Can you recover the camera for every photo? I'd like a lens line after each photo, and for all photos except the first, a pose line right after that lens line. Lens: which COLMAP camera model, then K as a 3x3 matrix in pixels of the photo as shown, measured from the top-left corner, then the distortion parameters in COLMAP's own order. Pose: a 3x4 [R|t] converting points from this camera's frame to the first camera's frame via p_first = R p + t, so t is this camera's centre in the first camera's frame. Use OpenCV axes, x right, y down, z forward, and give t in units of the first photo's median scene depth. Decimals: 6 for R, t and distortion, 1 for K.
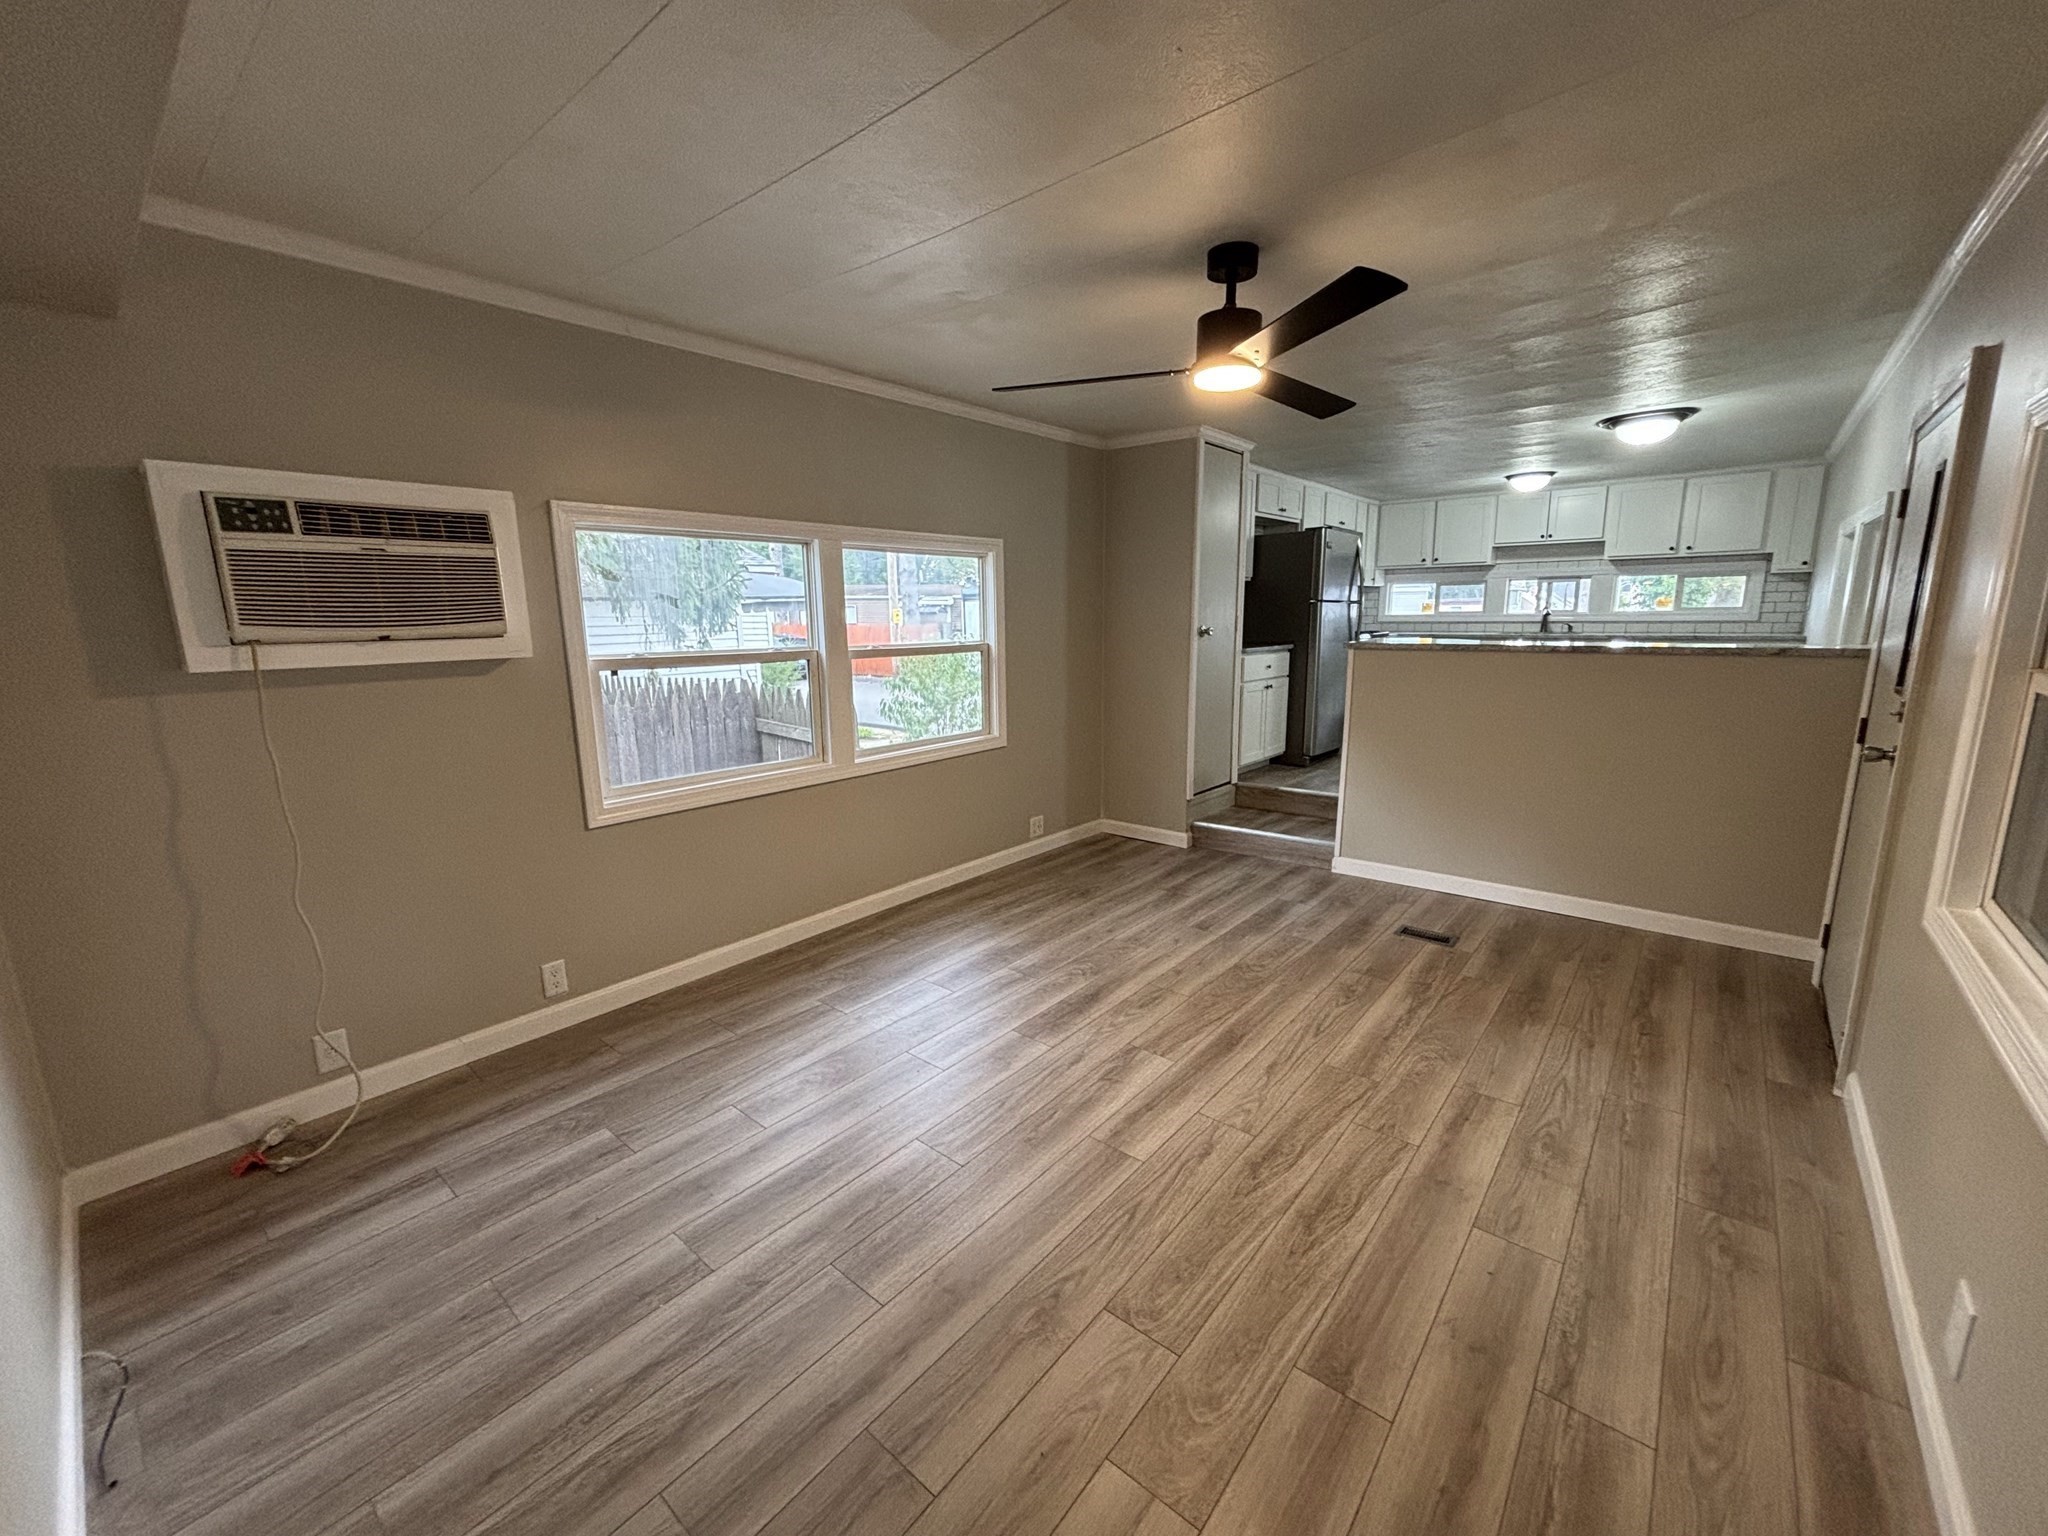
lens RADIAL K [[825.2, 0, 1024.4], [0, 825.2, 763.2], [0, 0, 1]] dist [0.001793, 0.000029]
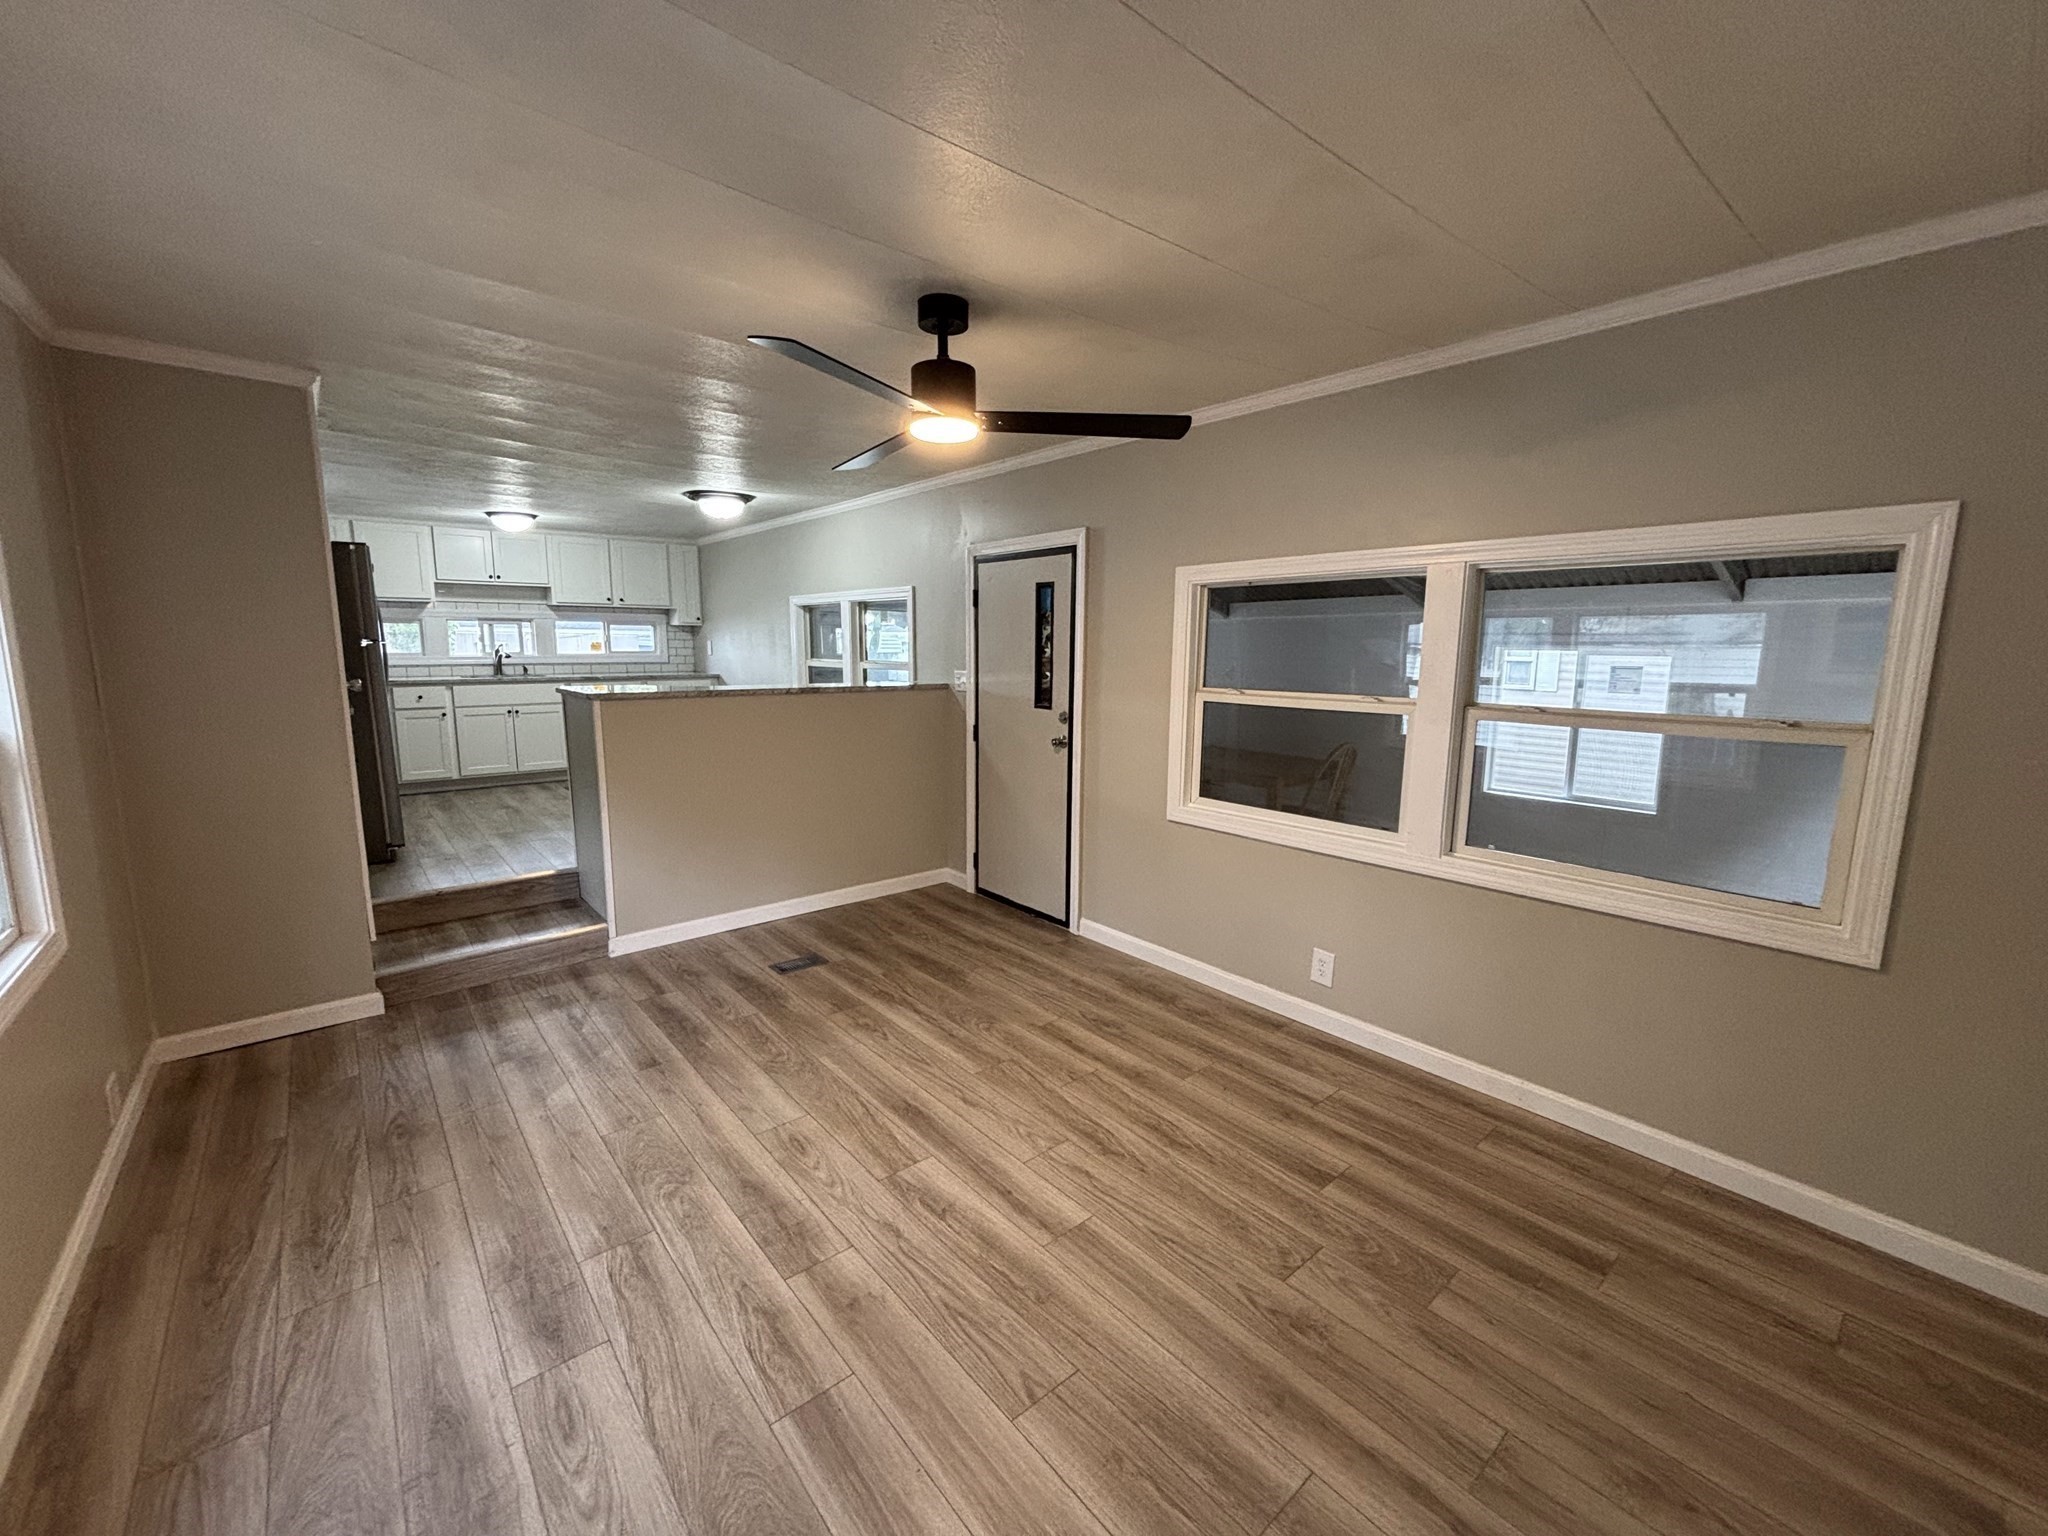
lens RADIAL K [[825.2, 0, 1020.7], [0, 825.2, 763.2], [0, 0, 1]] dist [0.001793, 0.000029]
pose [[0.168320, -0.127073, 0.977508, -0.403274], [0.169686, 0.980588, 0.098255, -0.085705], [-0.971018, 0.149331, 0.186615, 0.425286]]
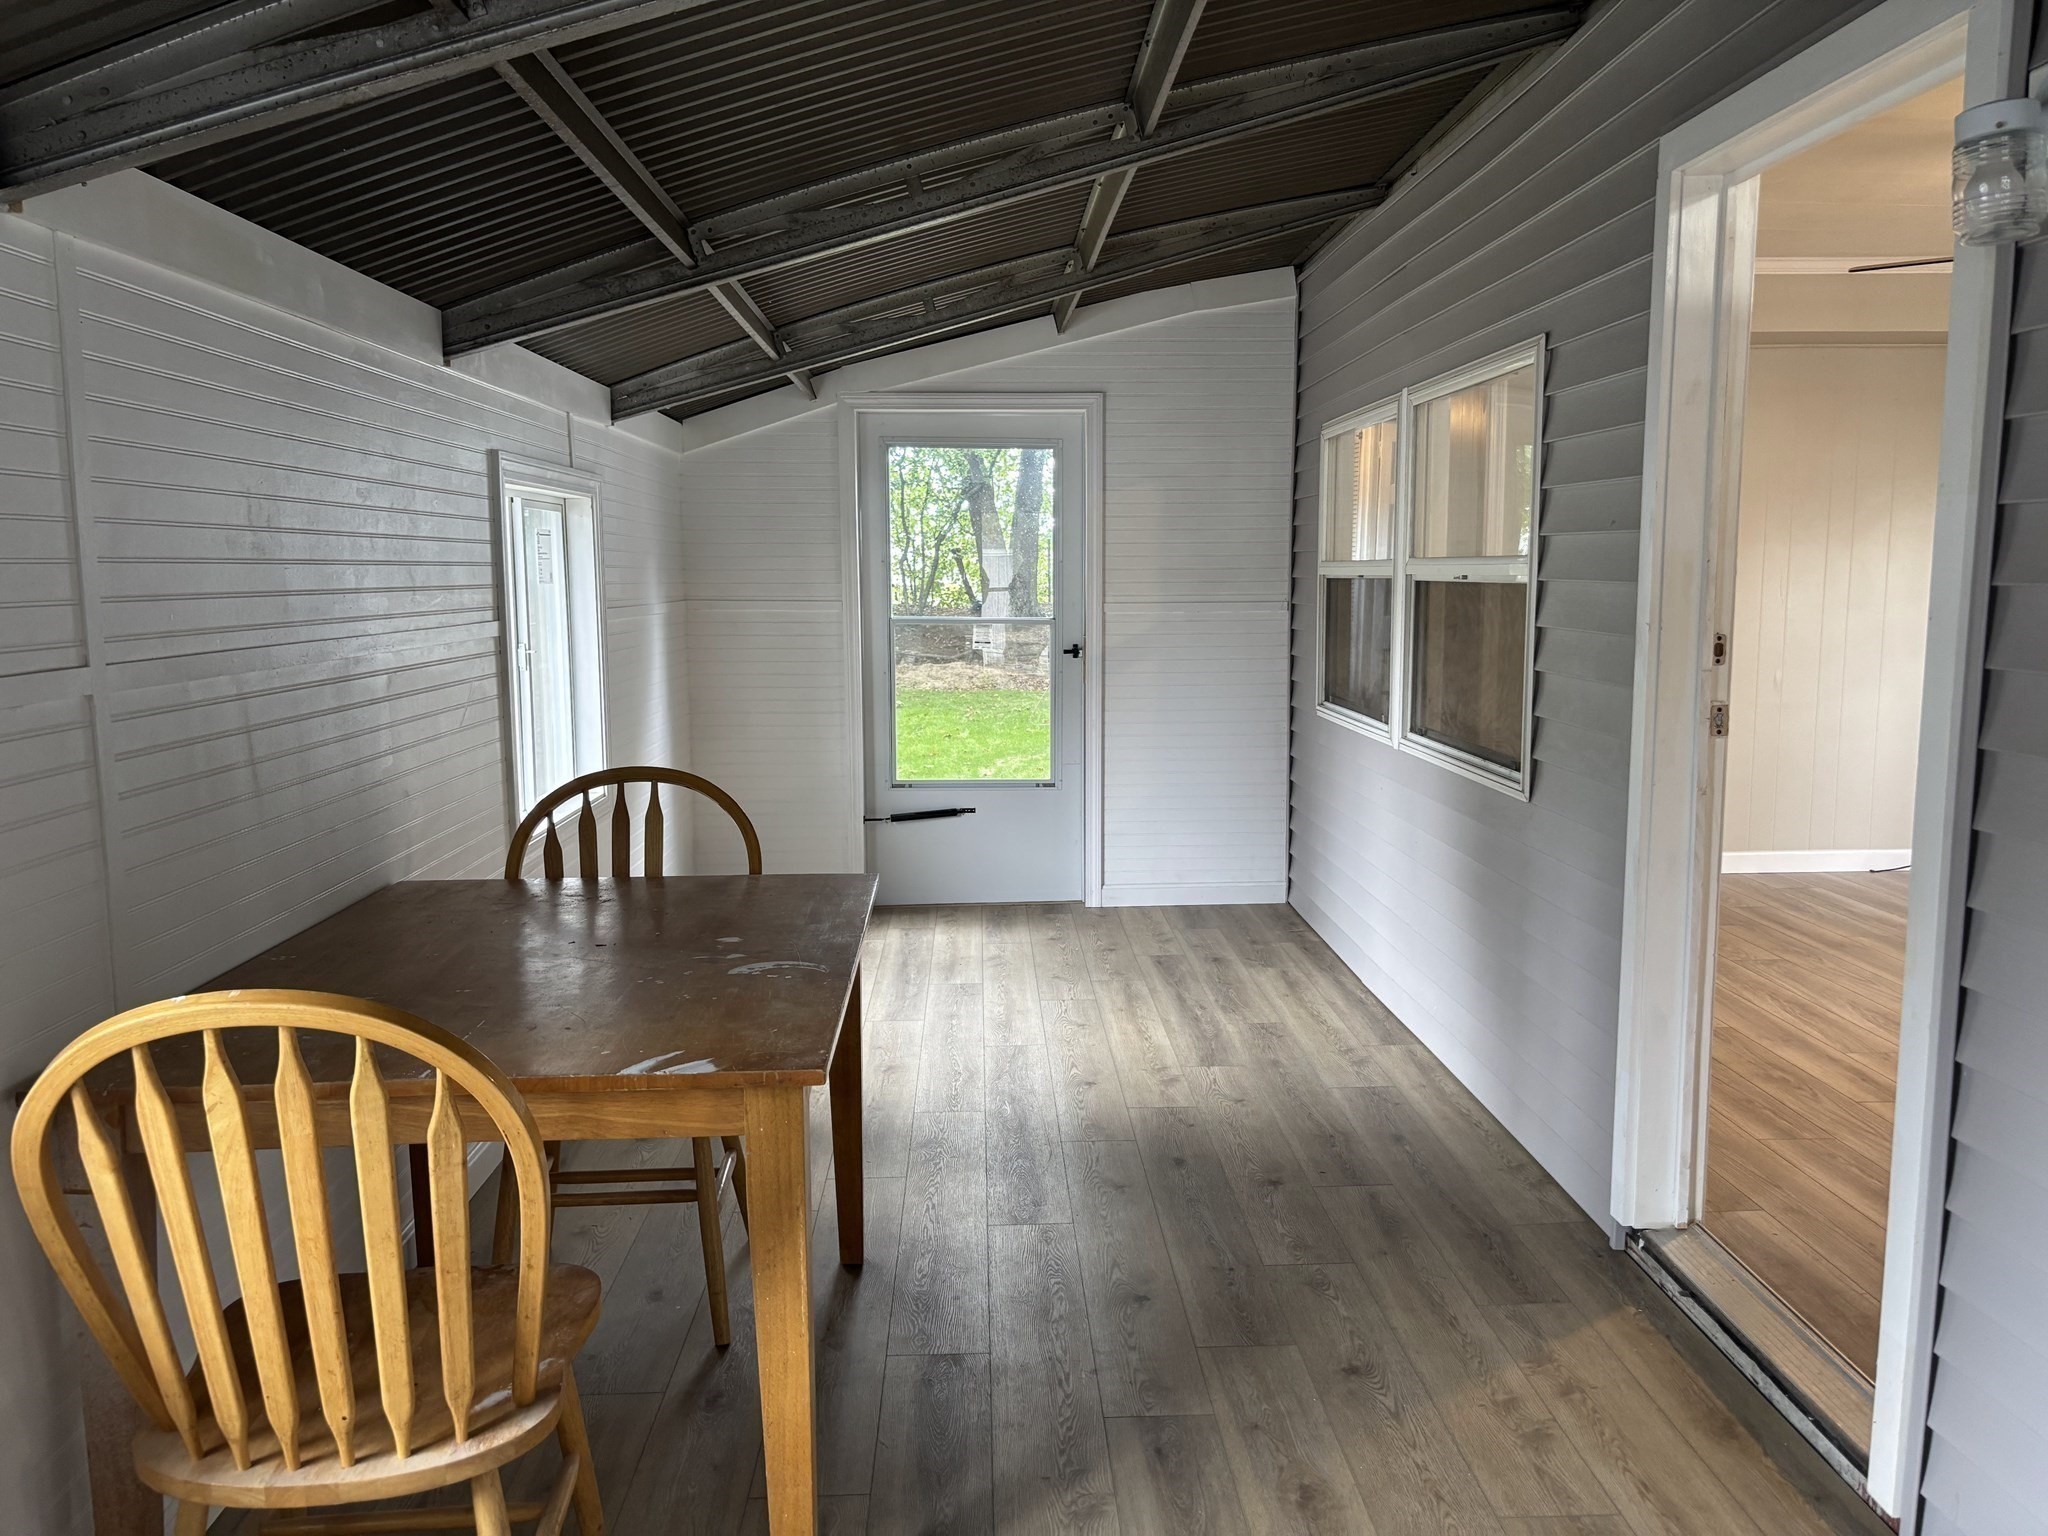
lens RADIAL K [[1545.5, 0, 1035.7], [0, 1545.5, 777.6], [0, 0, 1]] dist [0.050657, -0.040001]
pose [[-0.737383, 0.108290, -0.666738, 1.265797], [-0.108023, 0.955457, 0.274652, -0.134131], [0.666781, 0.274547, -0.692840, 0.825930]]
